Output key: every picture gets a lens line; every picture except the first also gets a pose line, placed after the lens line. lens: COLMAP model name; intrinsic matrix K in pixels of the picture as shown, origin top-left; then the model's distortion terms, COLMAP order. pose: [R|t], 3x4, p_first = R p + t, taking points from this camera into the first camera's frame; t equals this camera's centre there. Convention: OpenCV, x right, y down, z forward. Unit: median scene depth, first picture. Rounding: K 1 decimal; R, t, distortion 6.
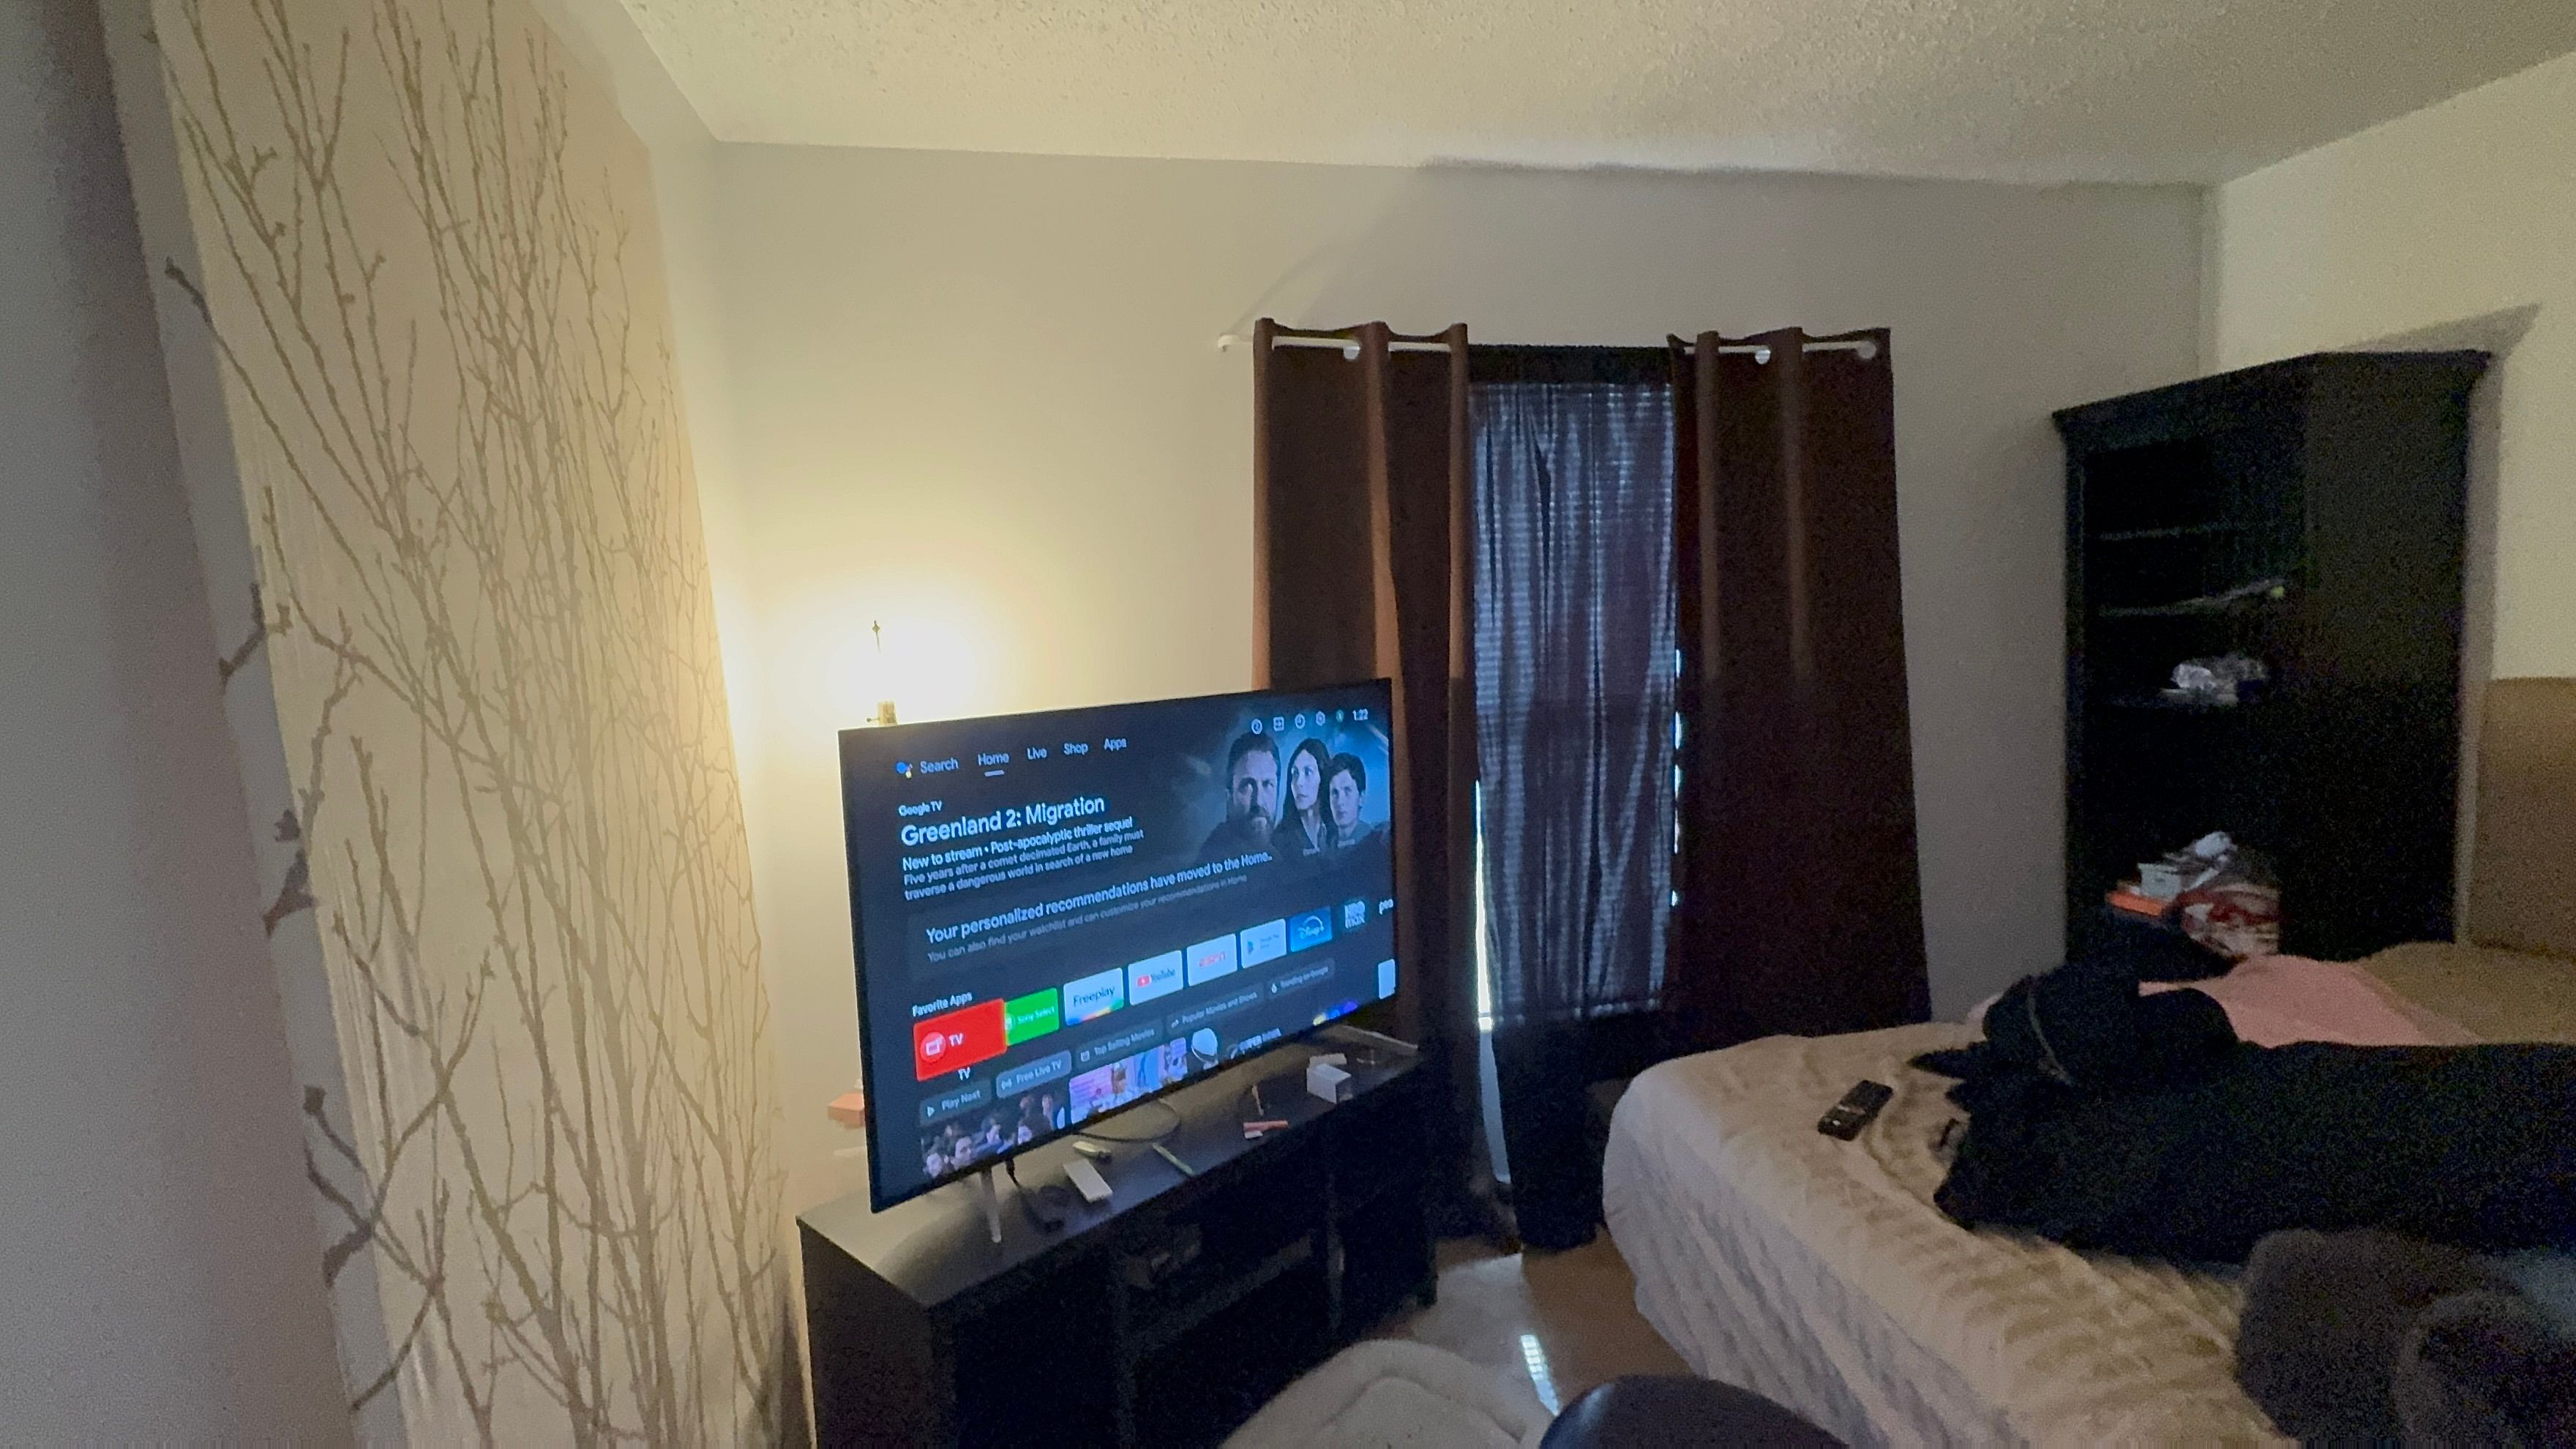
lens RADIAL K [[1180.1, 0, 1300.9], [0, 1180.1, 721.4], [0, 0, 1]] dist [-0.000933, -0.000621]
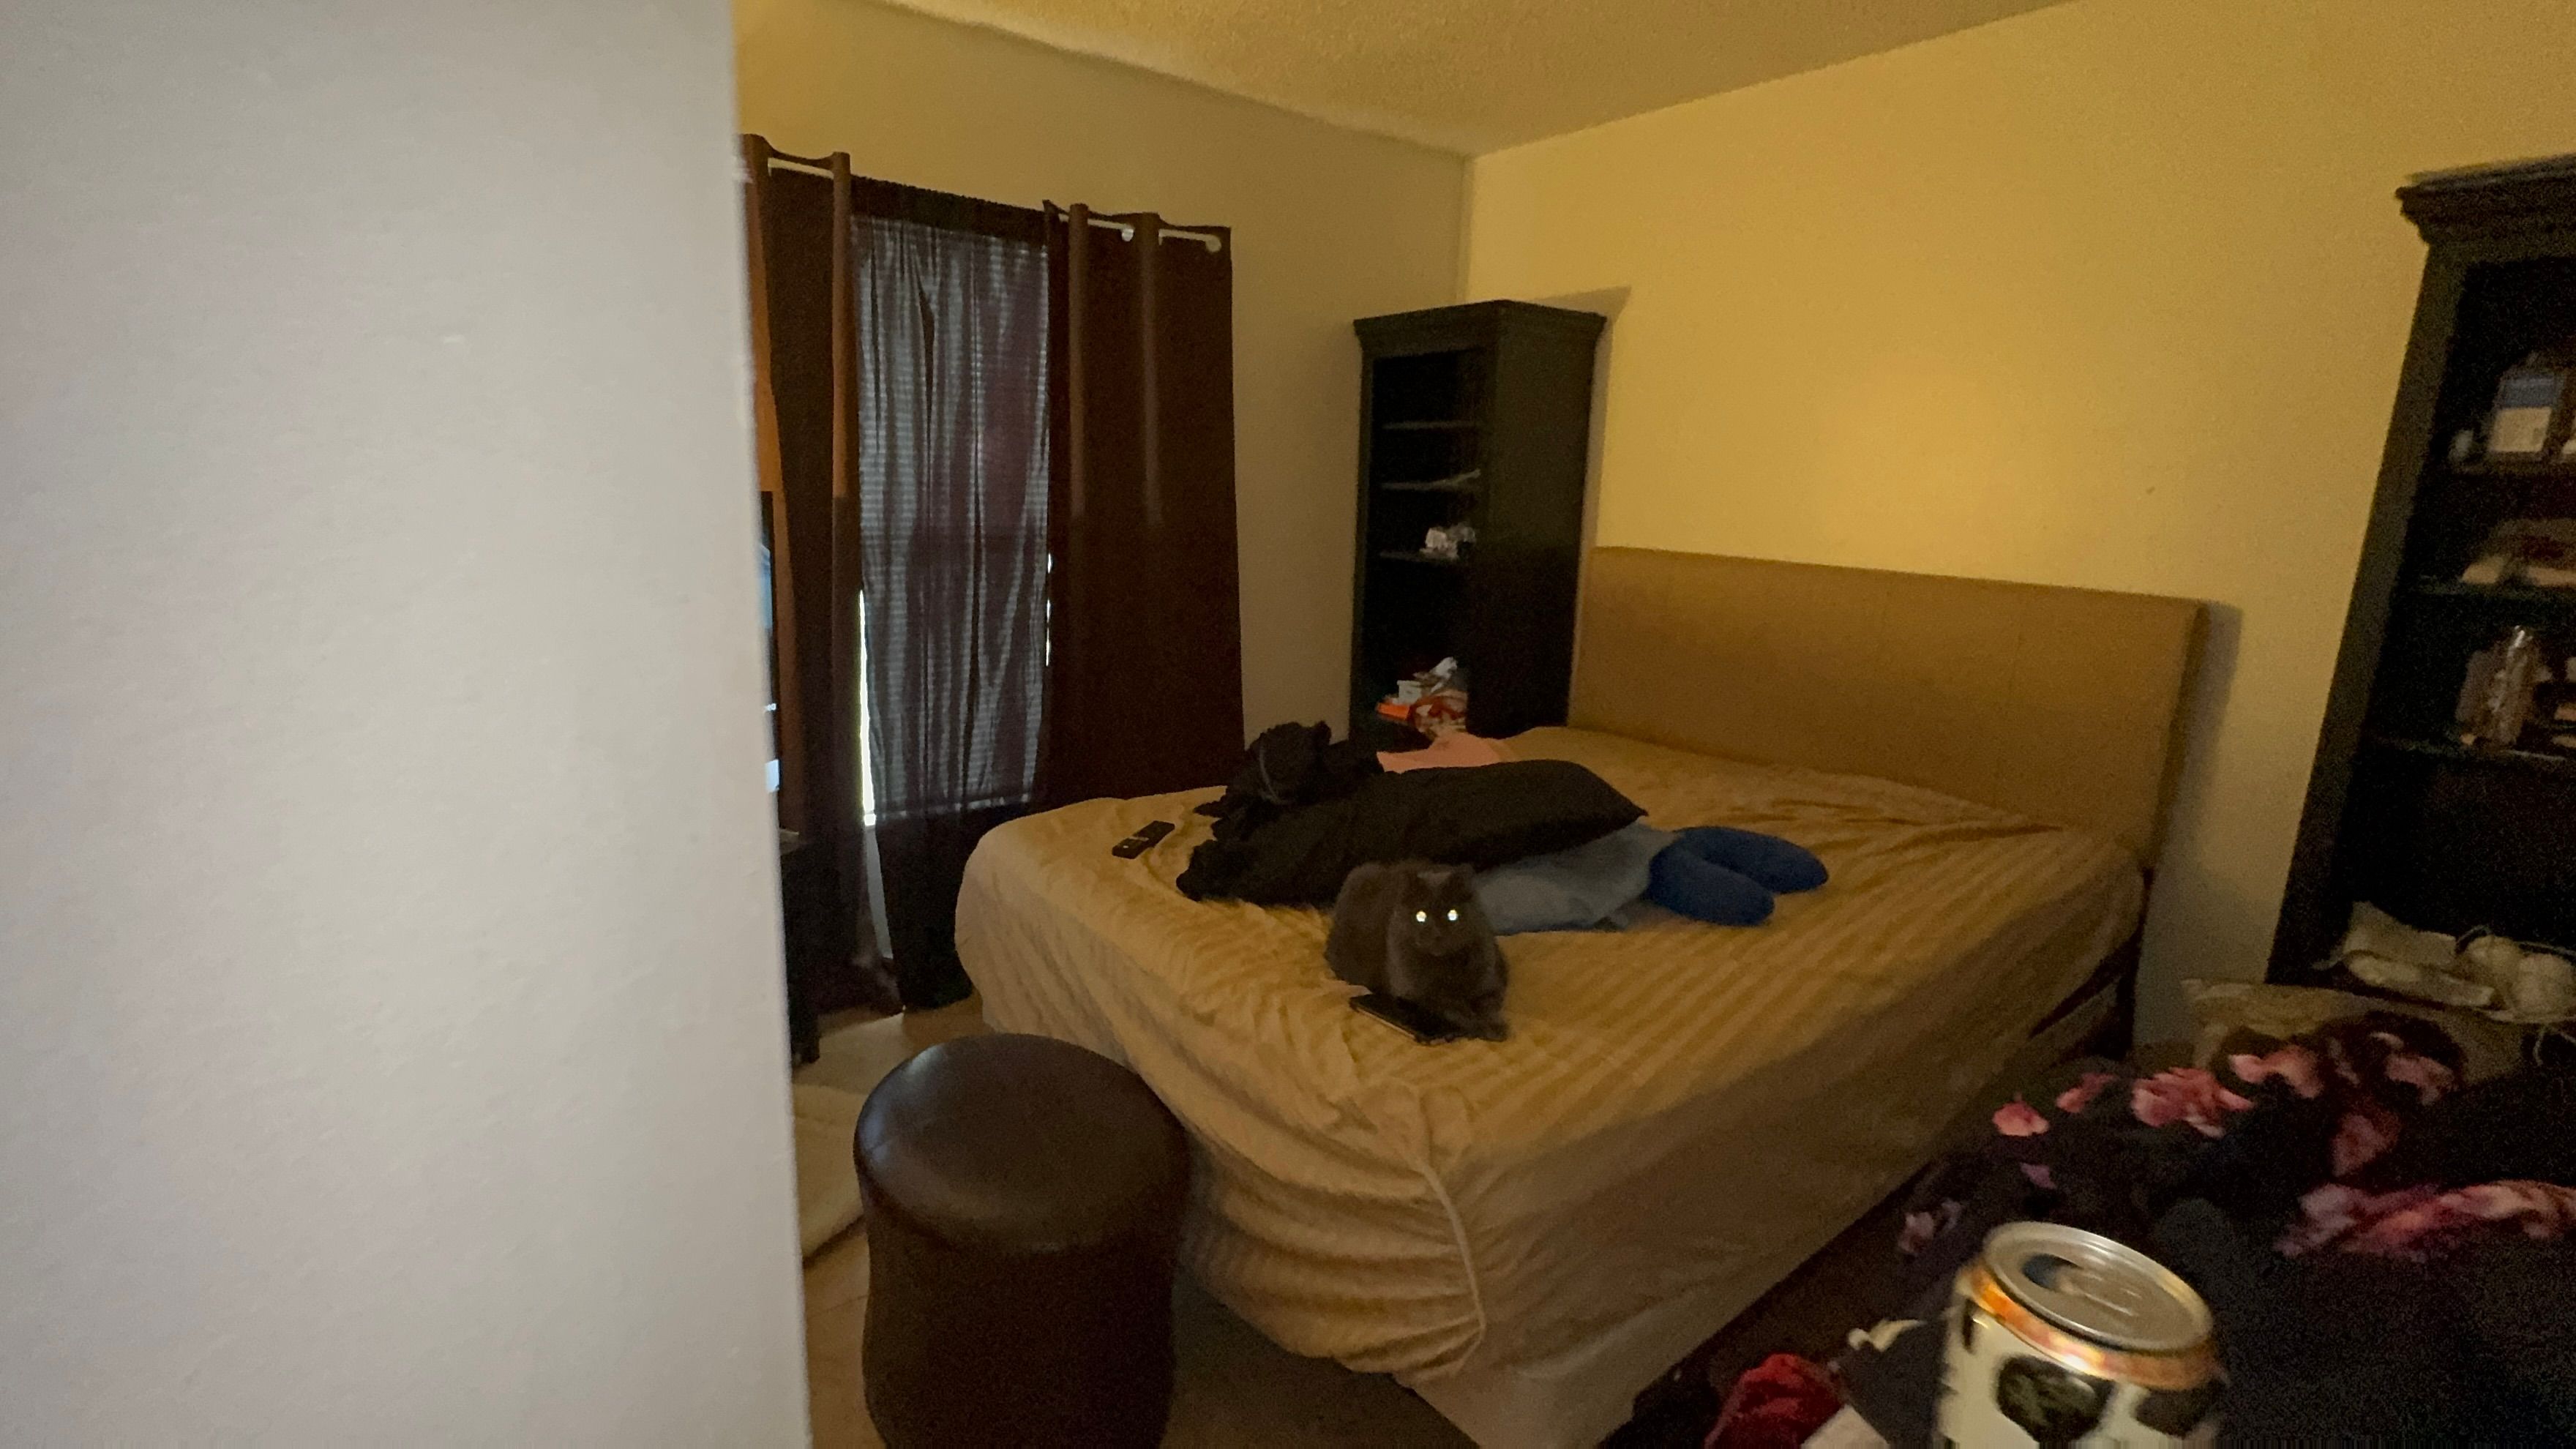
lens RADIAL K [[1180.1, 0, 1298.4], [0, 1180.1, 714.4], [0, 0, 1]] dist [-0.000933, -0.000621]
pose [[0.897625, -0.010161, 0.440642, 0.031193], [-0.037266, 0.994405, 0.098845, 0.035126], [-0.439181, -0.105147, 0.892224, -0.146697]]
